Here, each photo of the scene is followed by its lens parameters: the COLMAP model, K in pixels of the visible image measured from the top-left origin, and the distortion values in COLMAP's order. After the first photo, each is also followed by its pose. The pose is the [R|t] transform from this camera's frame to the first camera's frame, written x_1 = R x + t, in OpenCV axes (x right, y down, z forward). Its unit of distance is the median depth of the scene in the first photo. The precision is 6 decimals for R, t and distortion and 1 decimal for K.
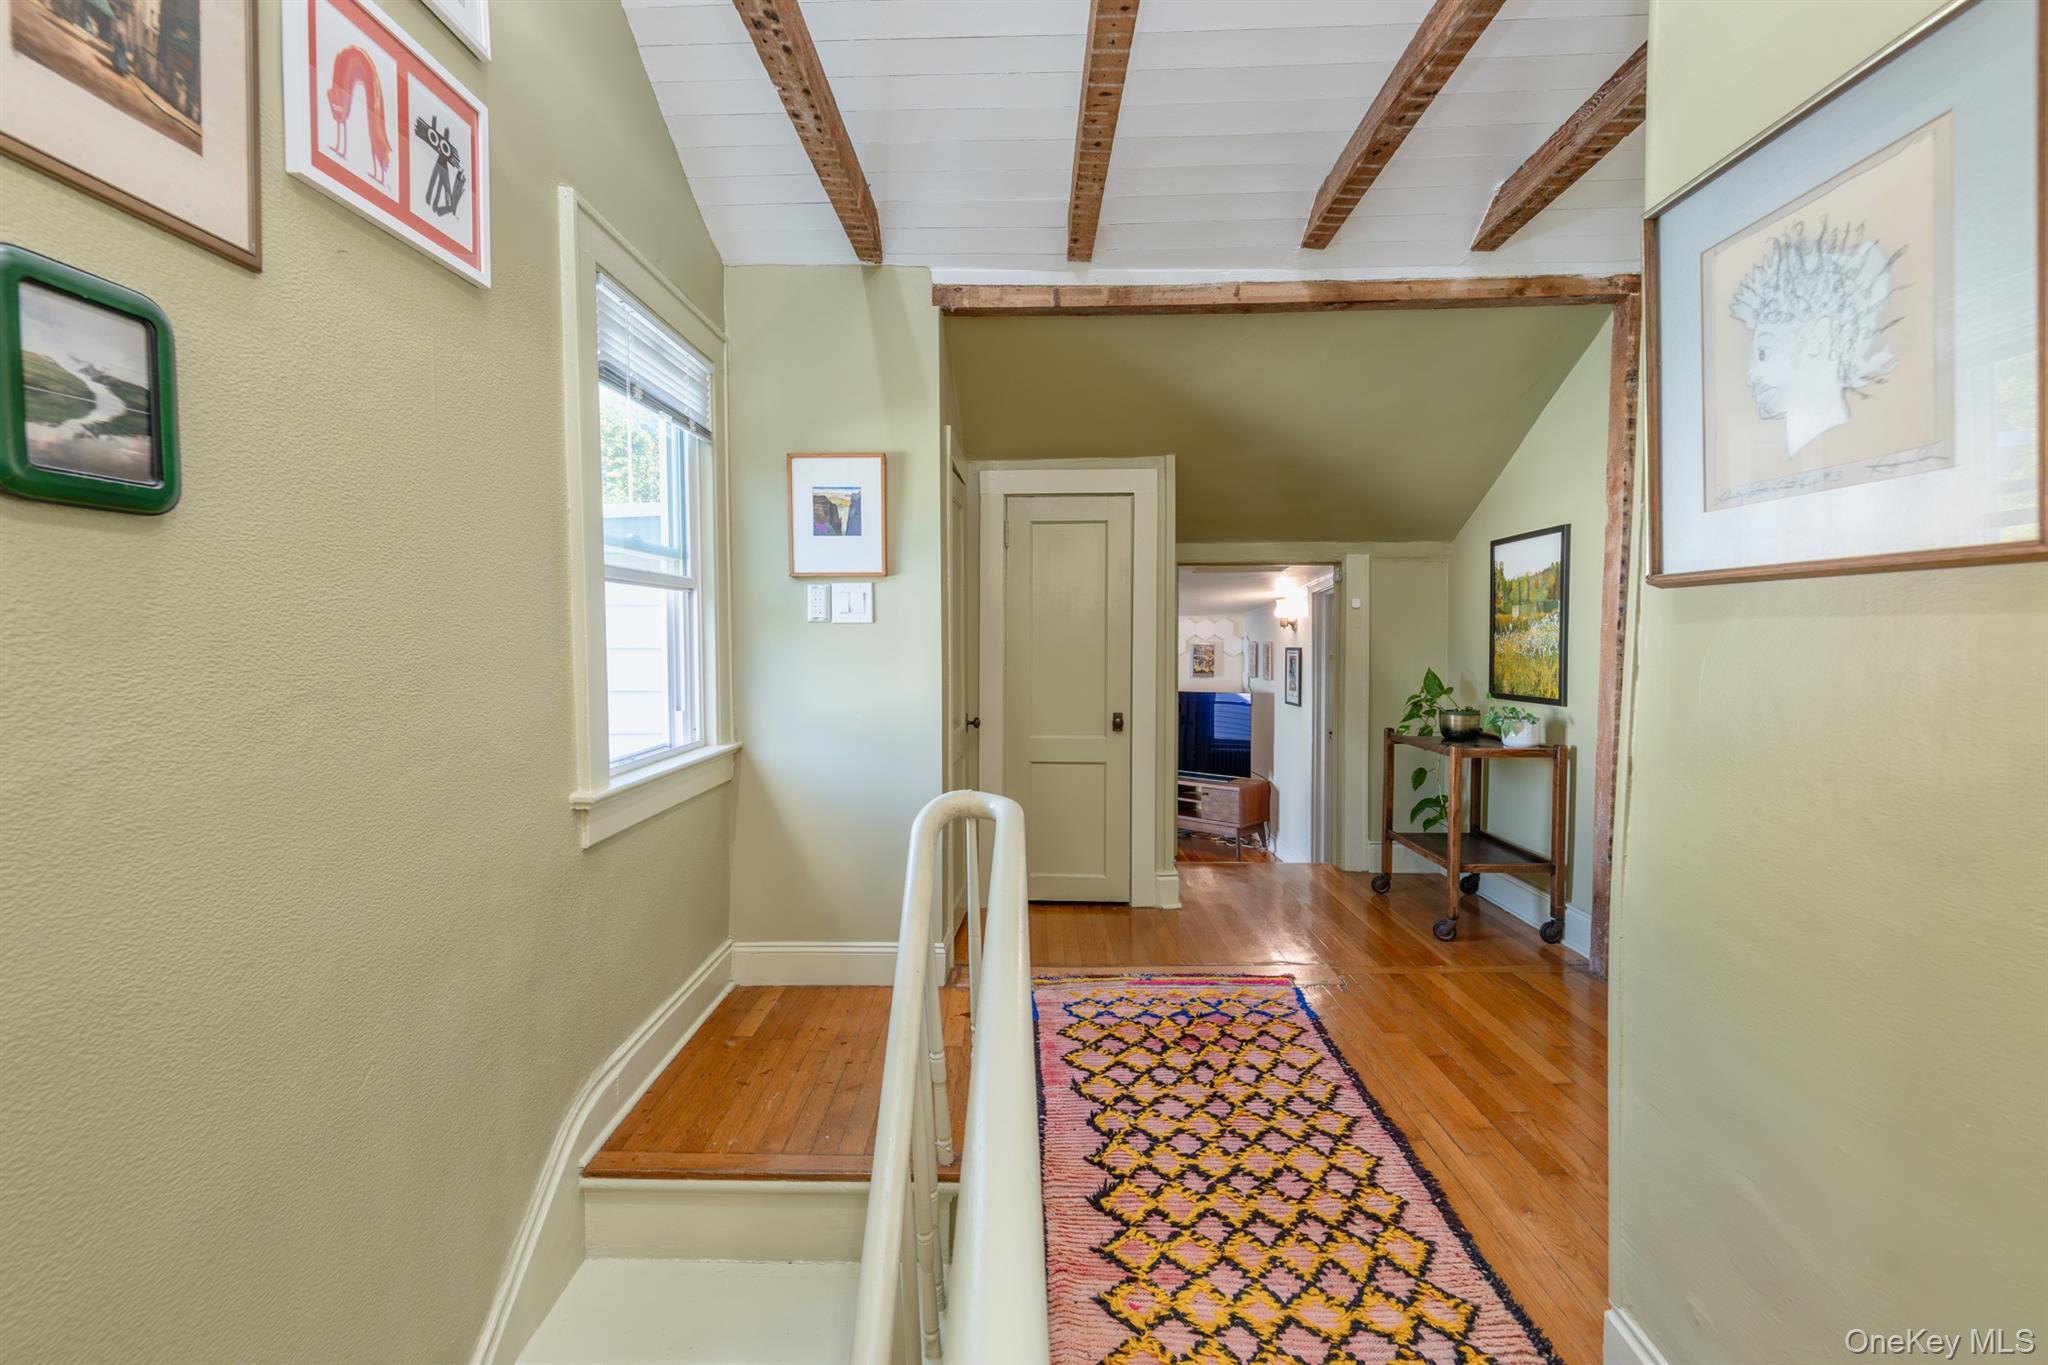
lens RADIAL K [[860.1, 0, 1026.9], [0, 860.1, 681.6], [0, 0, 1]] dist [0.003474, -0.000753]
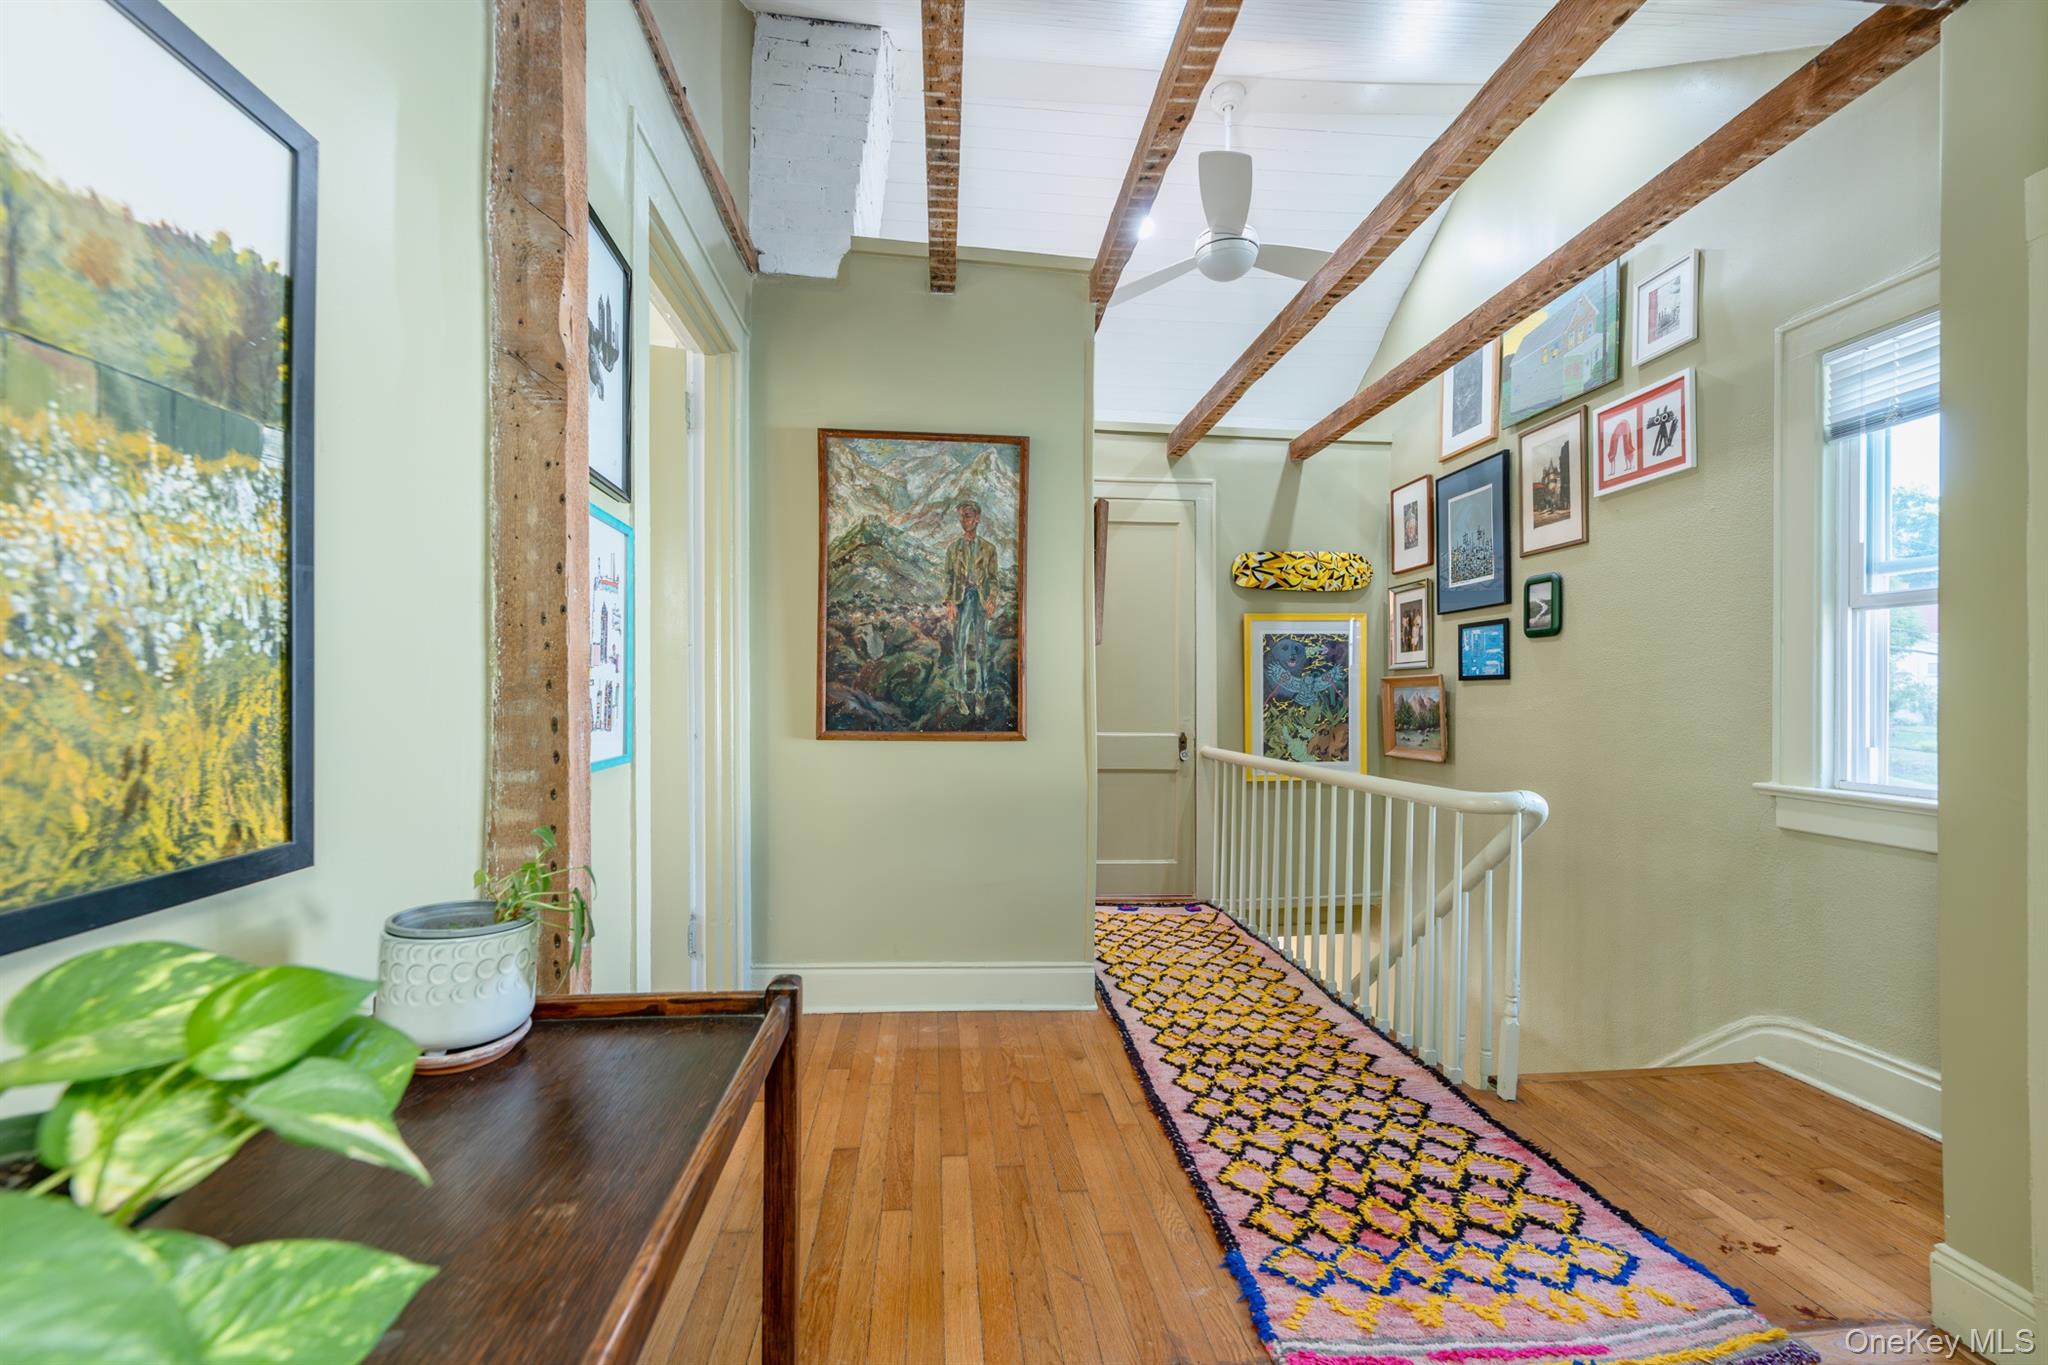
lens RADIAL K [[860.1, 0, 1024.8], [0, 860.1, 689.7], [0, 0, 1]] dist [0.003474, -0.000753]
pose [[-0.994145, -0.004458, -0.107963, 0.638933], [-0.009776, 0.998762, 0.048775, -0.052973], [0.107612, 0.049545, -0.992958, 1.834285]]
